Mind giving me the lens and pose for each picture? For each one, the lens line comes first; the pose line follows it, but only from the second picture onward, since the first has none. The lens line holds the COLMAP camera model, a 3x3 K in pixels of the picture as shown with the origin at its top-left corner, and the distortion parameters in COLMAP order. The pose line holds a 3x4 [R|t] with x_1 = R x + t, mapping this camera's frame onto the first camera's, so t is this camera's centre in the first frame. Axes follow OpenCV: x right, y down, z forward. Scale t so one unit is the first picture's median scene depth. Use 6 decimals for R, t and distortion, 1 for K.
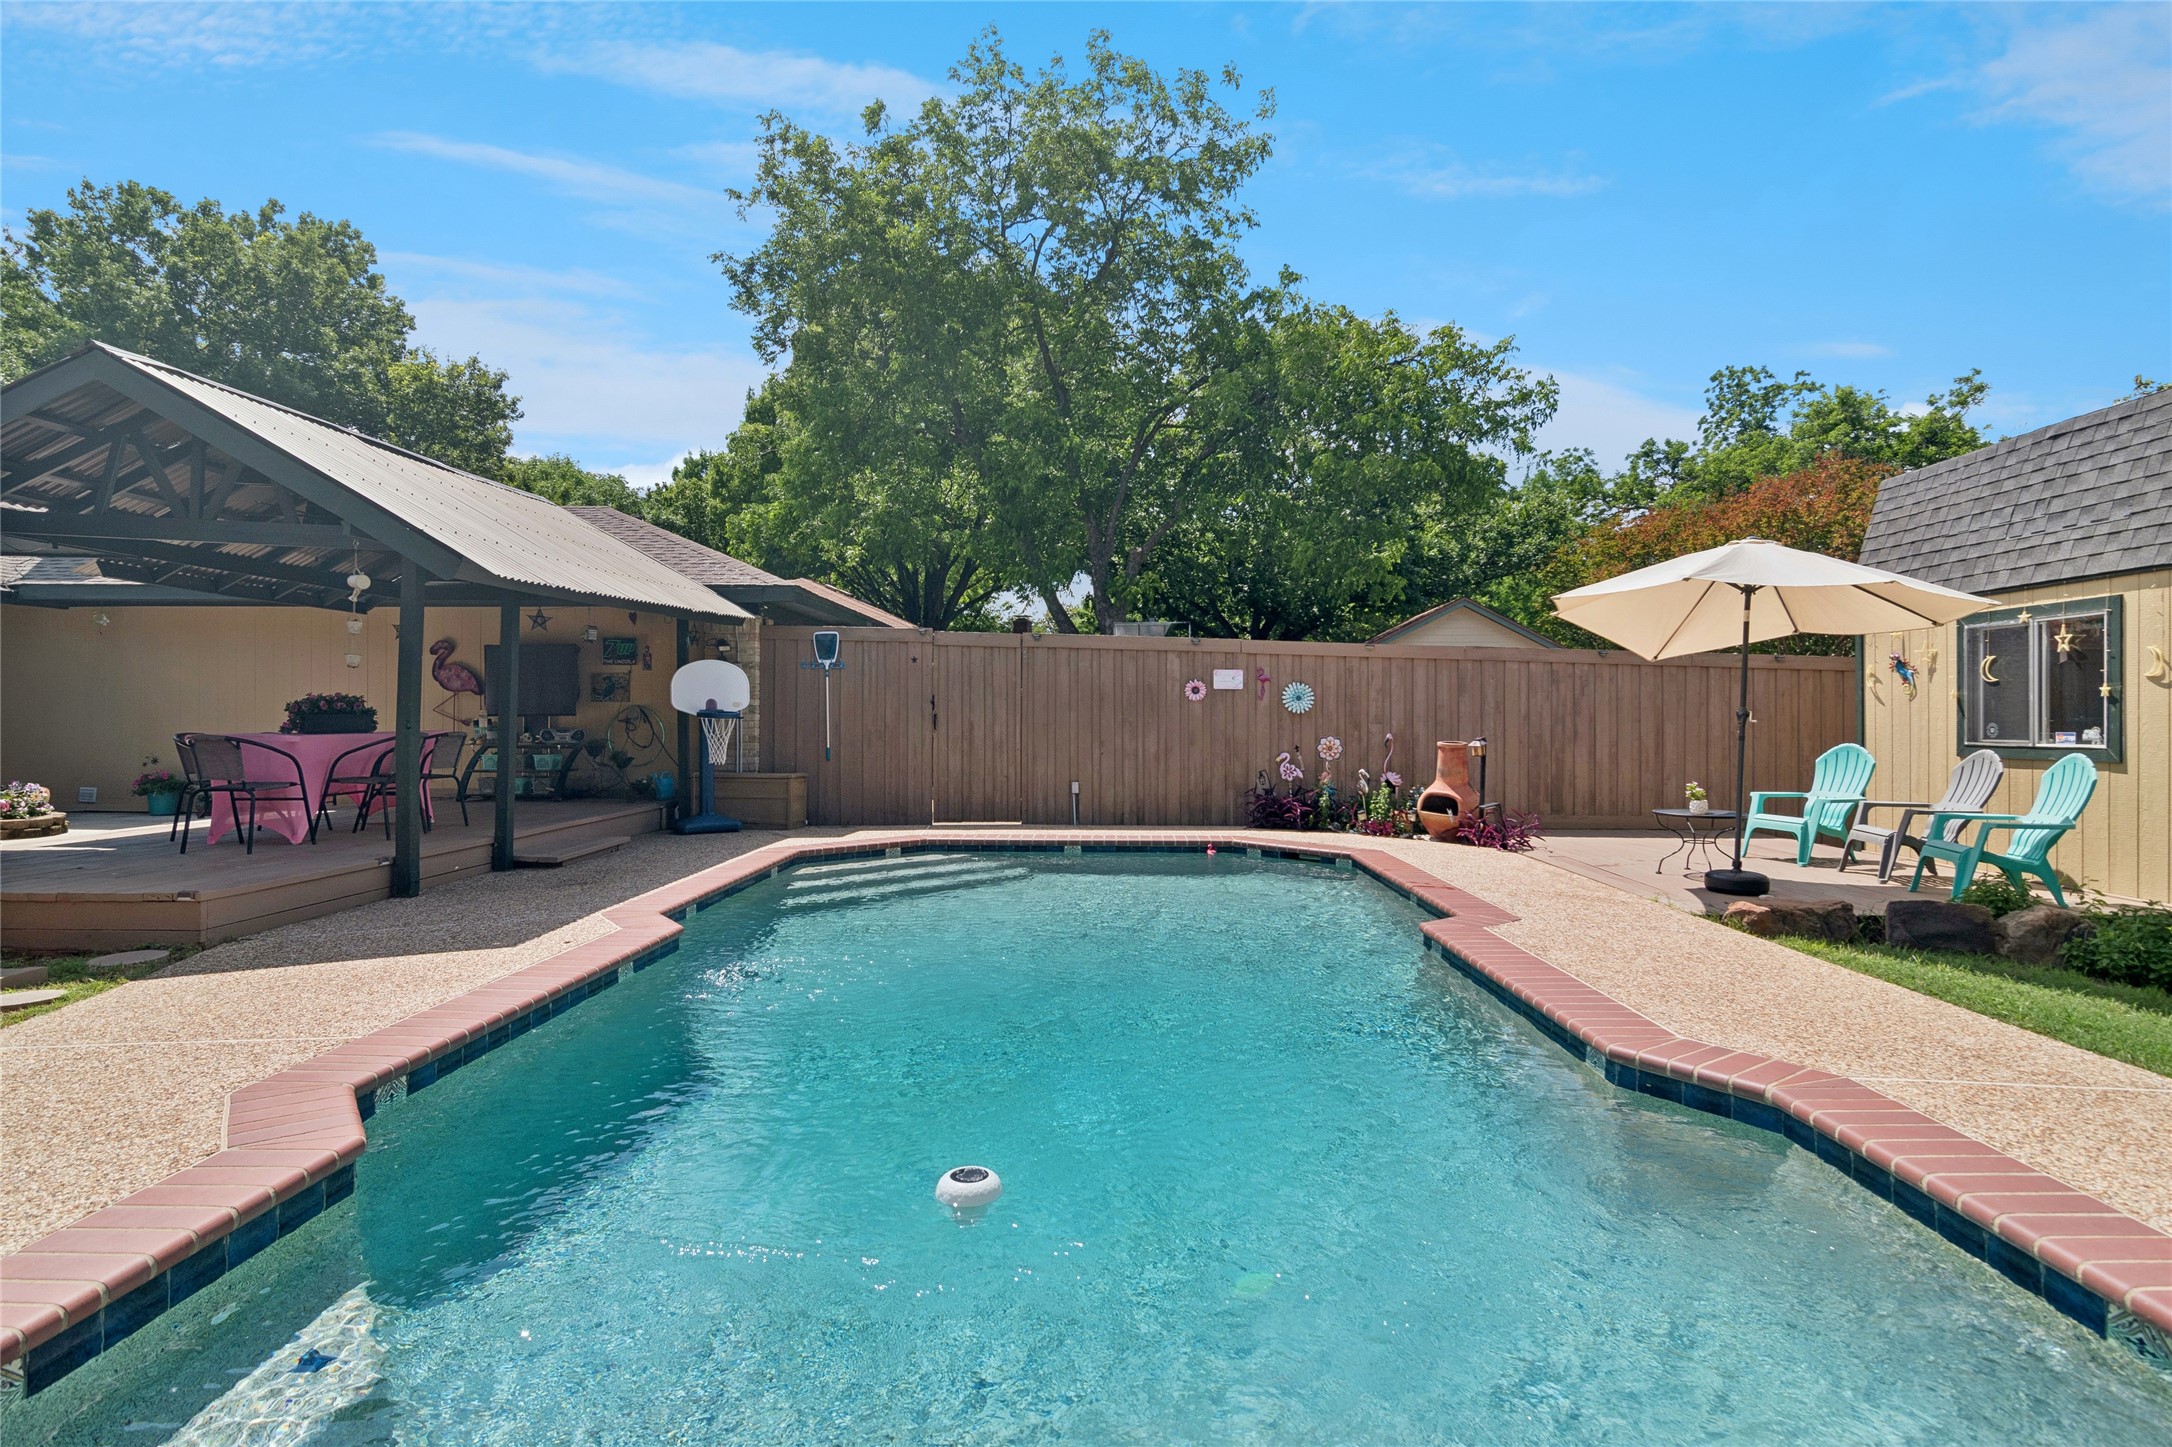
lens RADIAL K [[1091.4, 0, 1086.0], [0, 1091.4, 723.5], [0, 0, 1]] dist [0.000304, -0.000004]
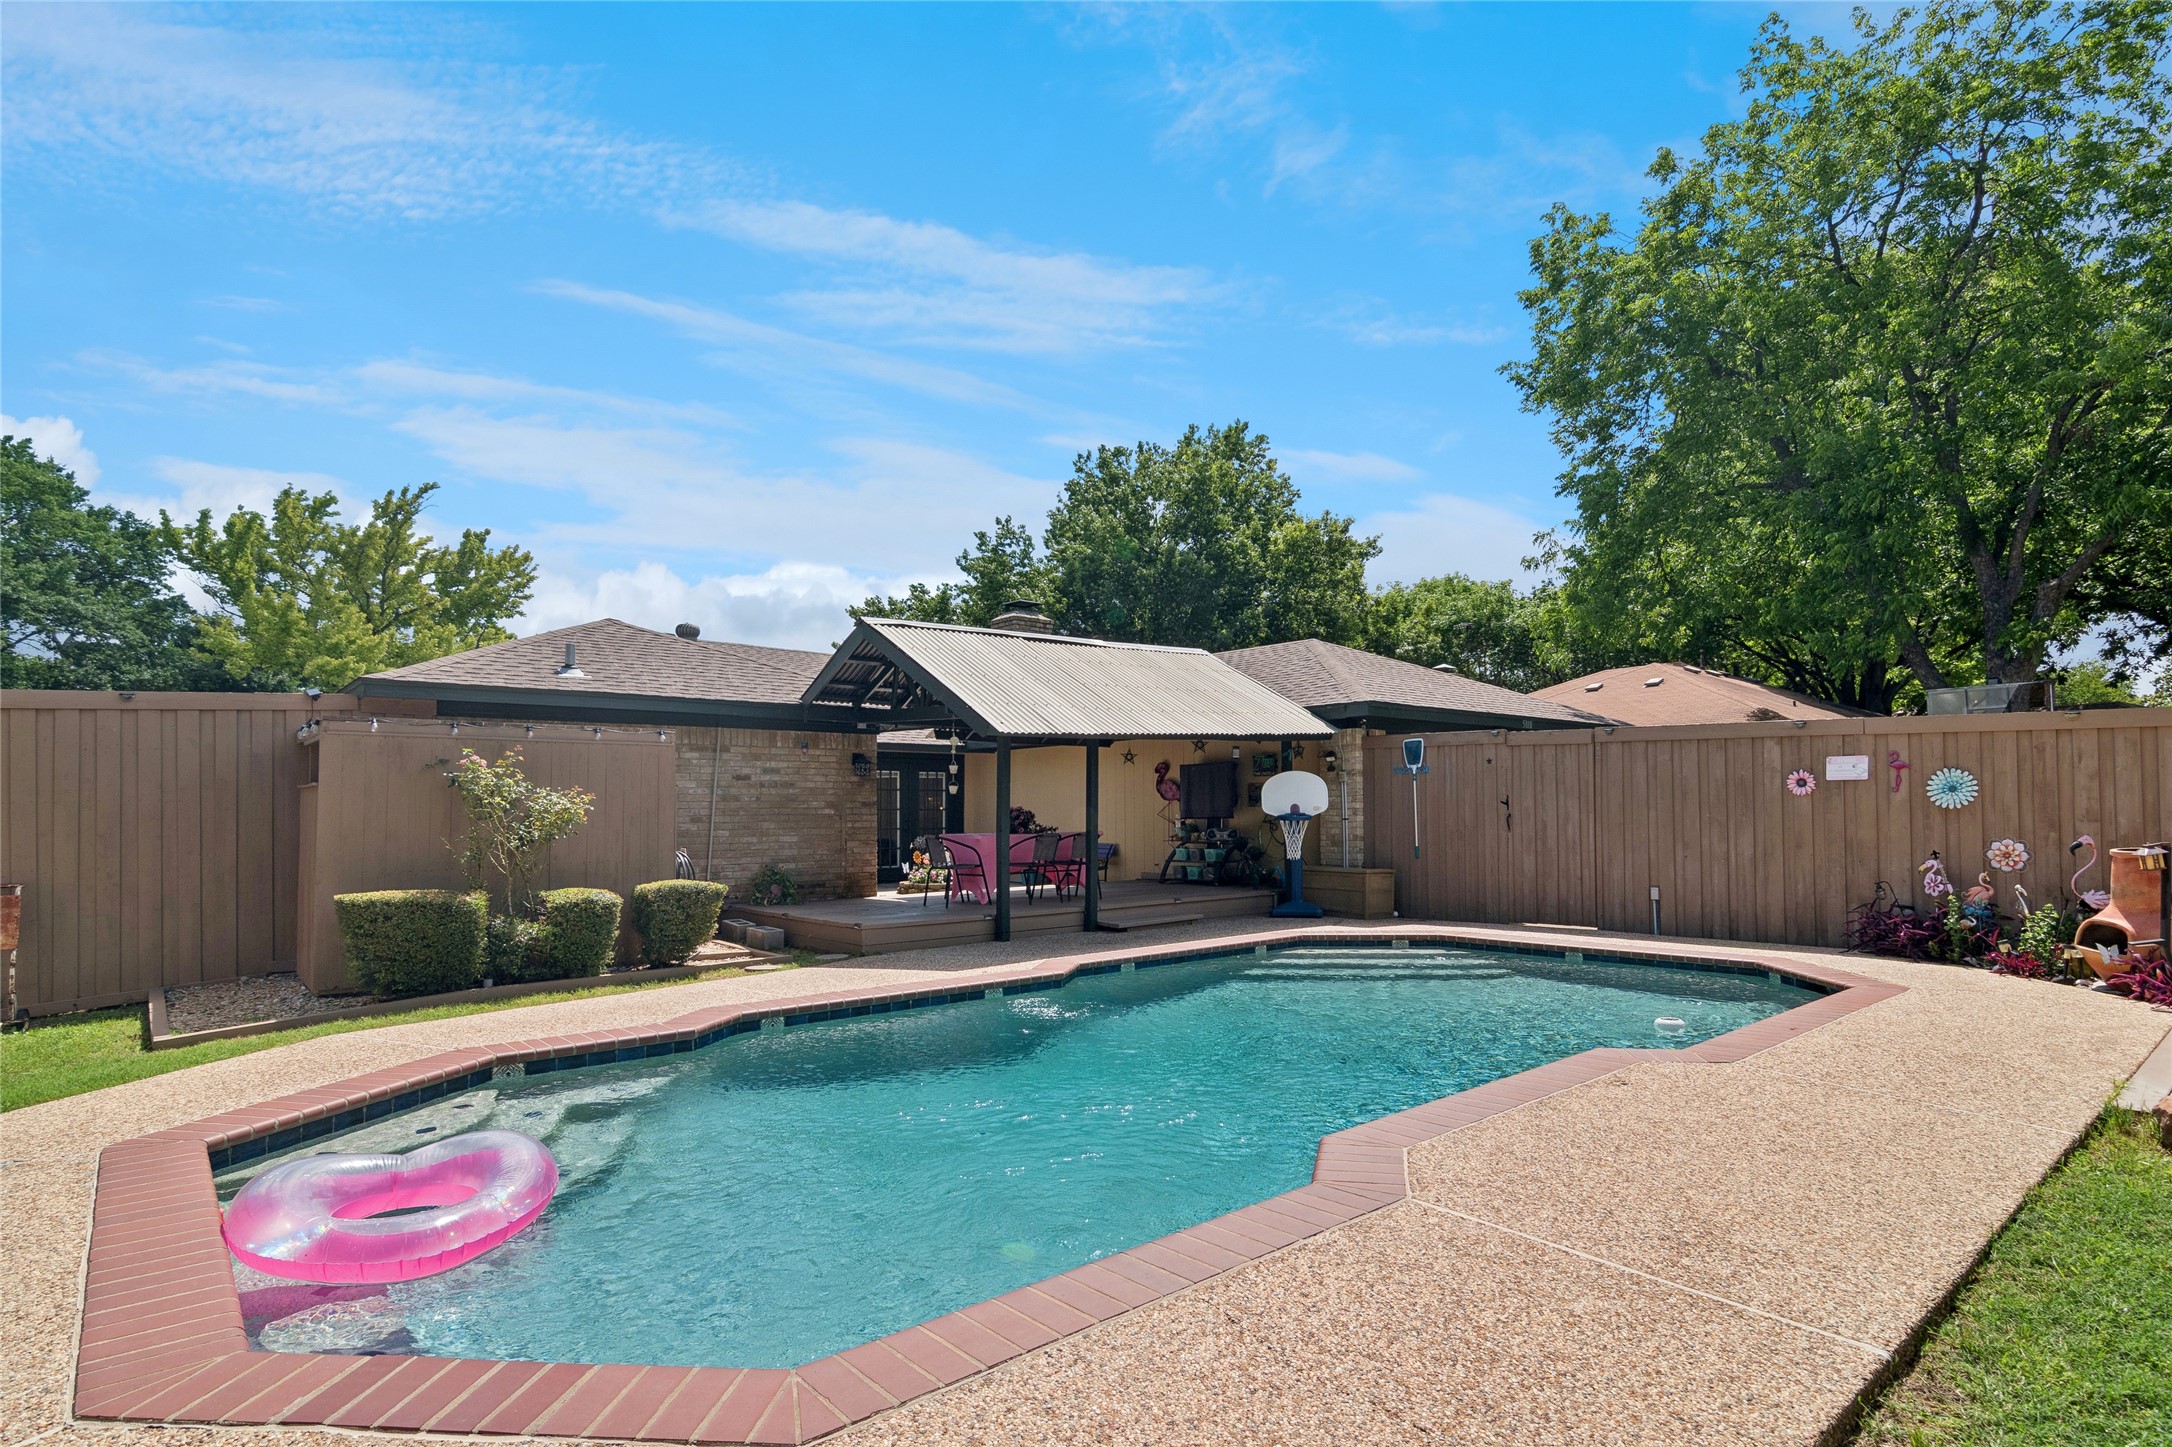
lens RADIAL K [[1109.6, 0, 1087.2], [0, 1109.6, 799.0], [0, 0, 1]] dist [-0.003286, -0.000448]
pose [[0.659926, -0.019729, -0.751072, 0.375189], [0.008326, 0.999786, -0.018946, -0.006570], [0.751285, 0.006249, 0.659949, 0.032654]]
